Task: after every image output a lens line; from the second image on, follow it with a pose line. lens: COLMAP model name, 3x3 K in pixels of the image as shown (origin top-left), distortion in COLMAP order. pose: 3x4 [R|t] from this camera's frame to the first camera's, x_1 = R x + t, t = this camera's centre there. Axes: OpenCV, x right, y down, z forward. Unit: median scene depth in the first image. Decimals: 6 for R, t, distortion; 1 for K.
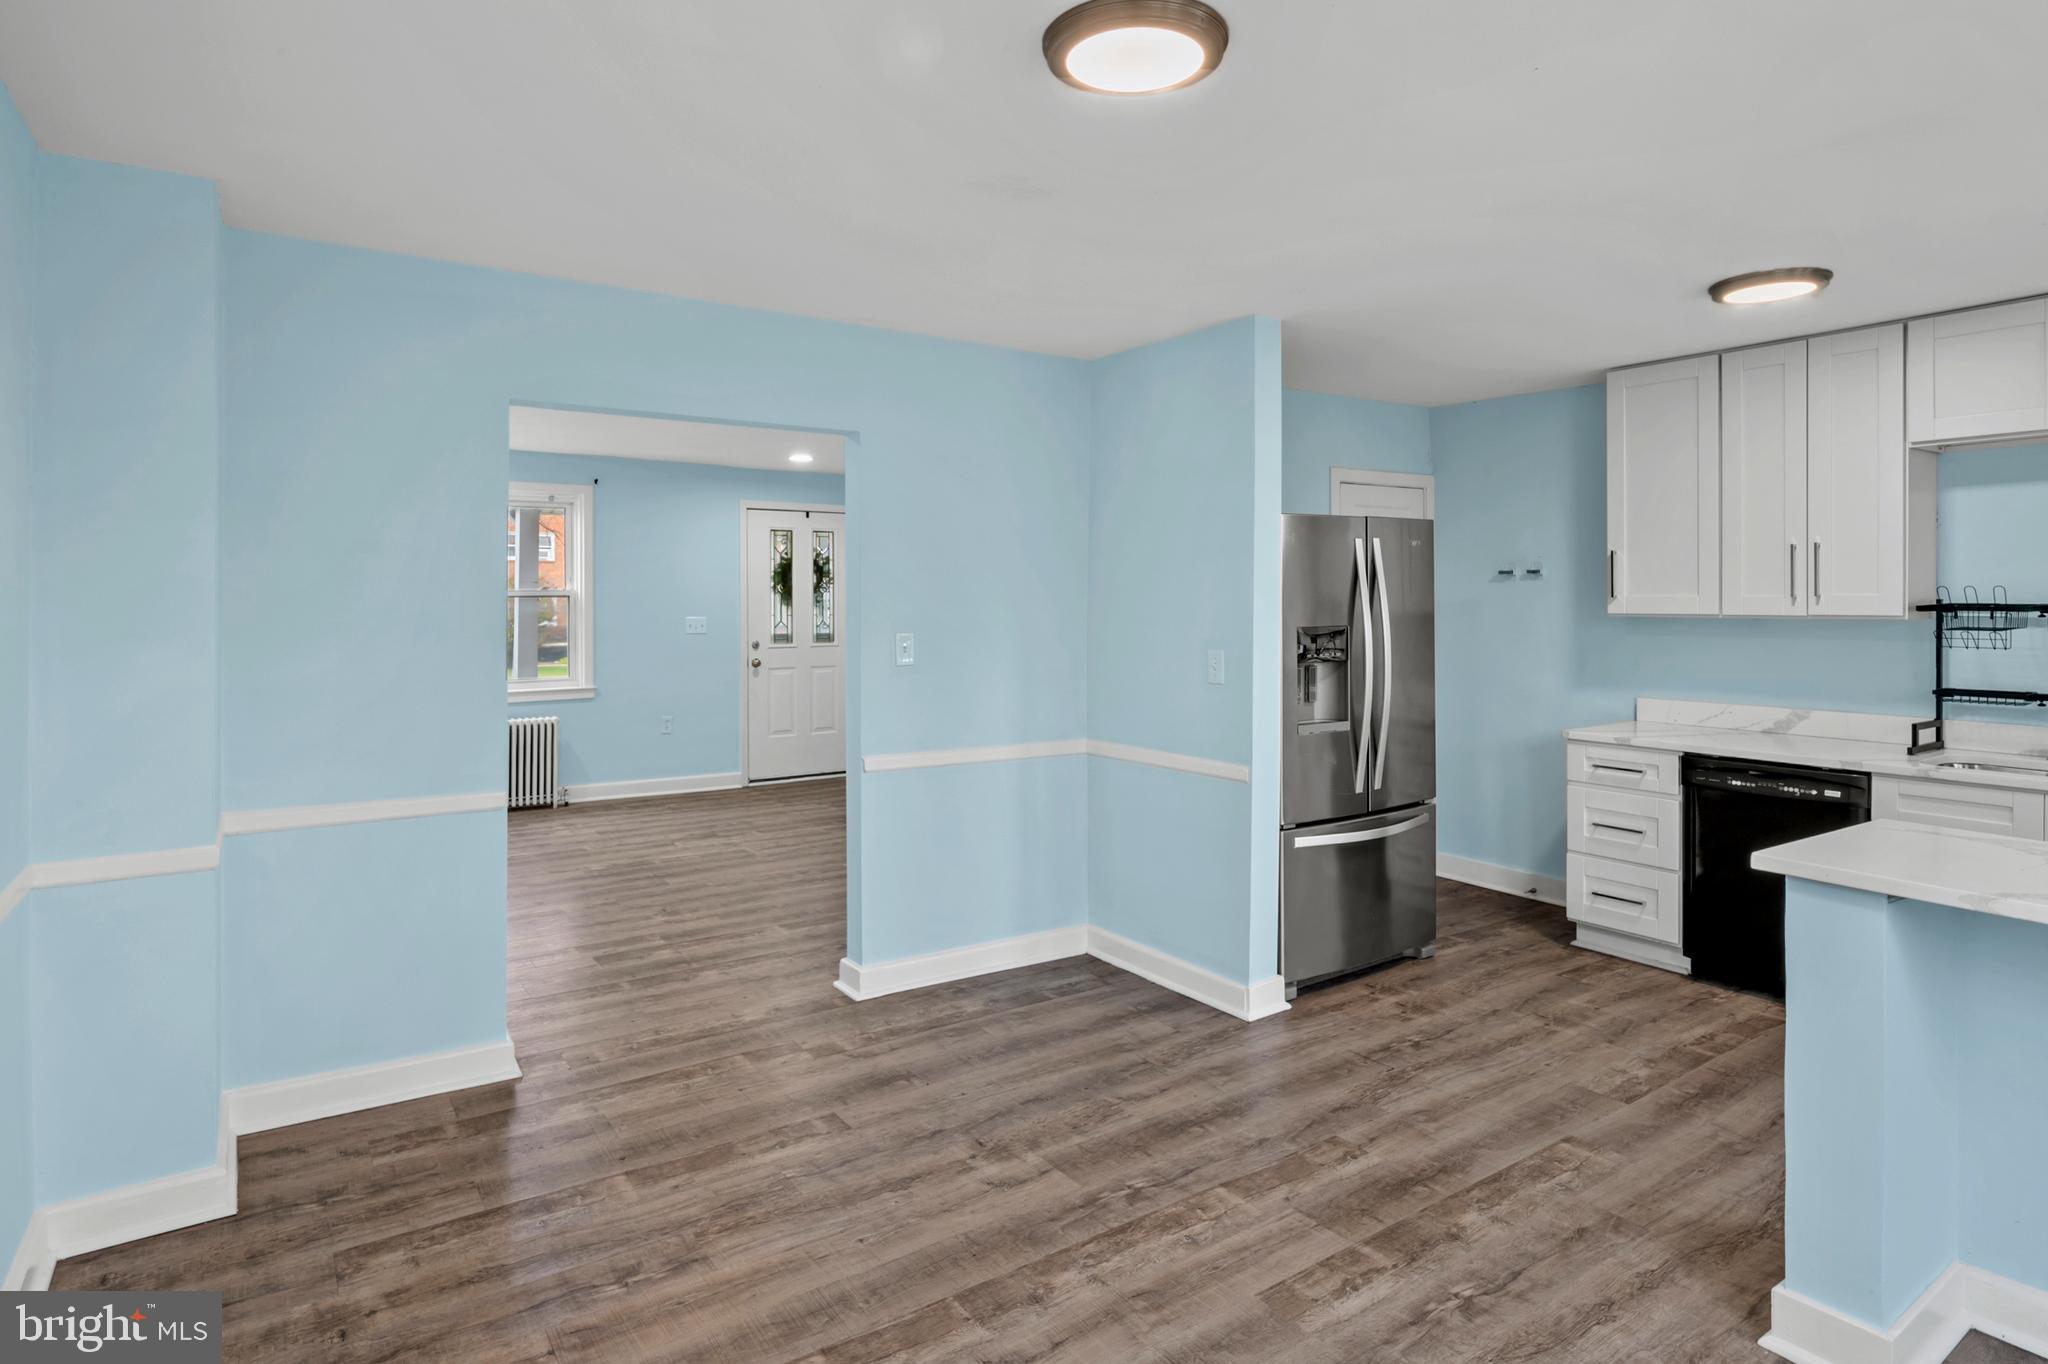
lens RADIAL K [[1113.1, 0, 1011.3], [0, 1113.1, 602.7], [0, 0, 1]] dist [0.001448, -0.007425]
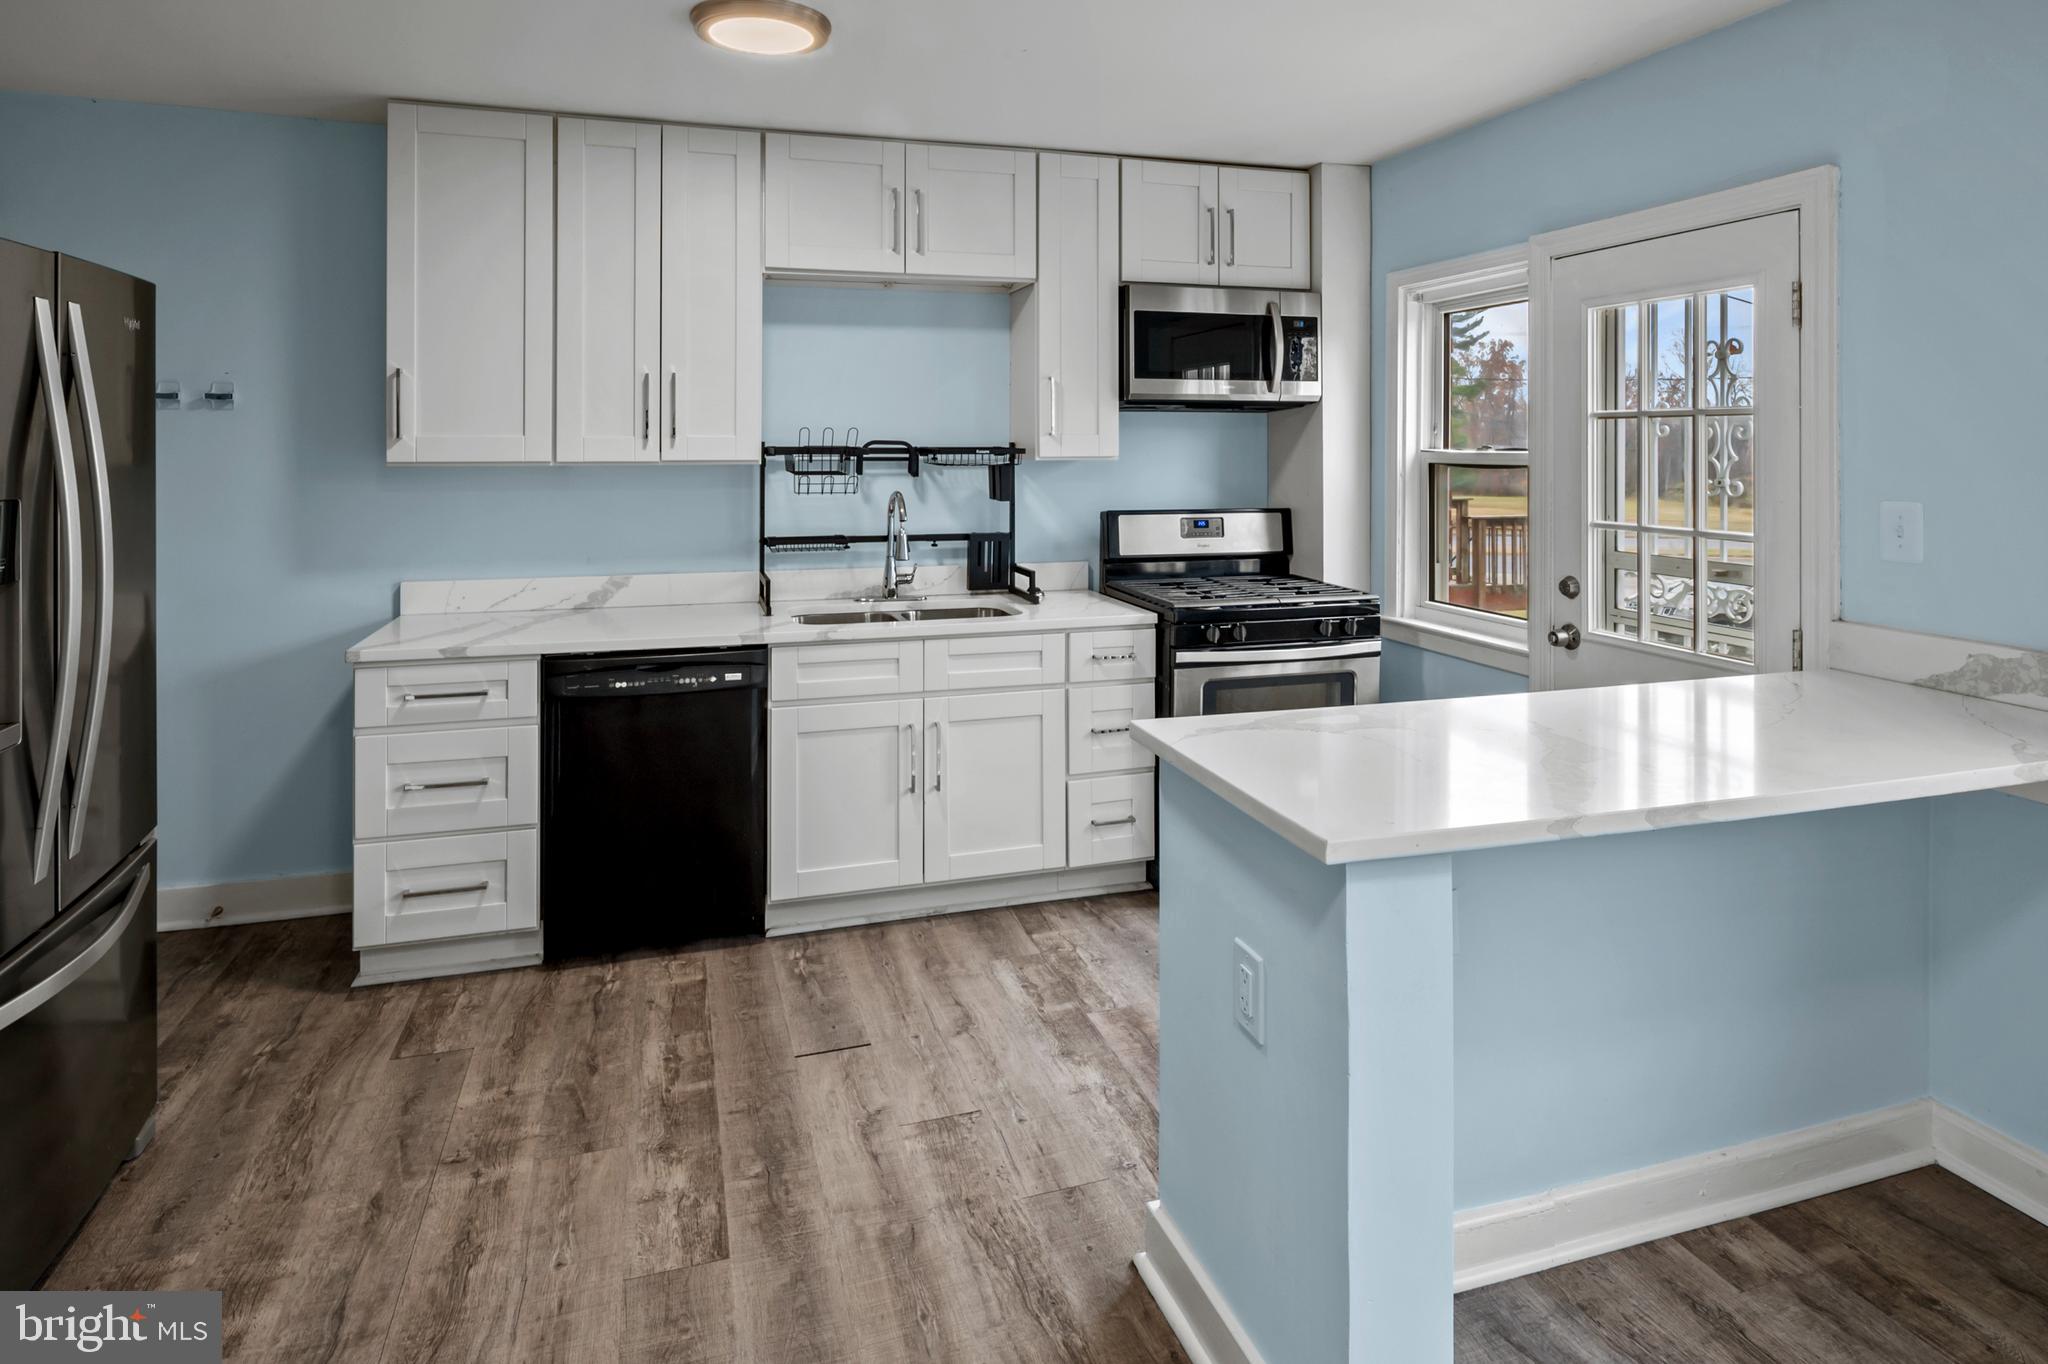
lens RADIAL K [[1113.1, 0, 1013.8], [0, 1113.1, 438.0], [0, 0, 1]] dist [0.001448, -0.007425]
pose [[0.291222, 0.008139, 0.956621, 0.007431], [0.001885, 0.999957, -0.009082, 0.002308], [-0.956654, 0.004448, 0.291194, 0.525427]]
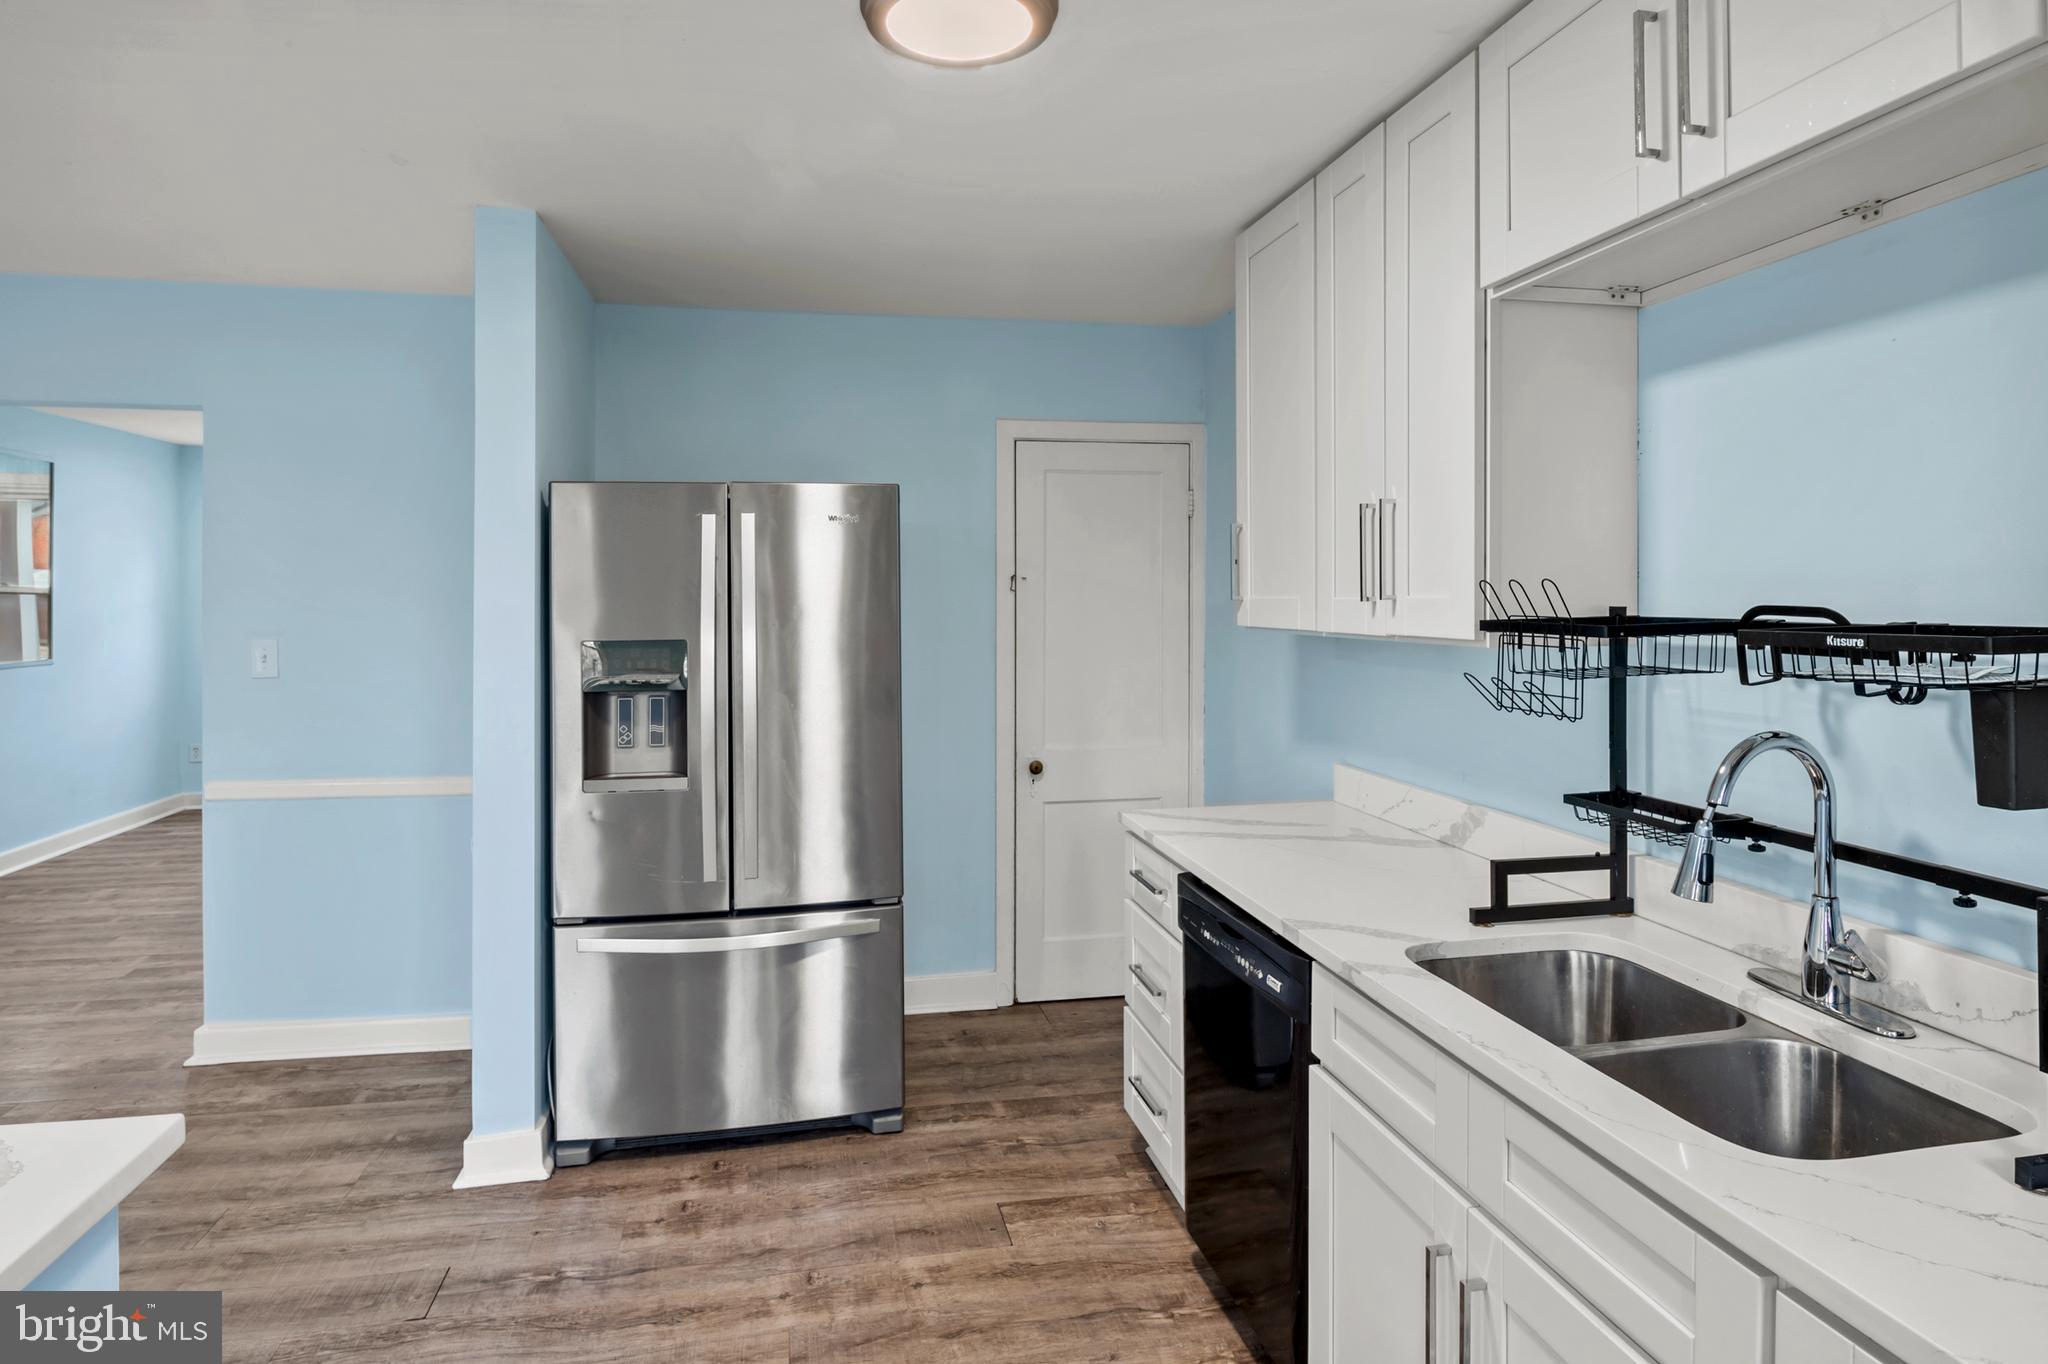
lens RADIAL K [[1113.1, 0, 1006.0], [0, 1113.1, 598.4], [0, 0, 1]] dist [0.001448, -0.007425]
pose [[0.923923, 0.003375, -0.382563, 0.771516], [-0.004311, 0.999989, -0.001588, -0.004988], [0.382553, 0.003116, 0.923928, 0.446224]]
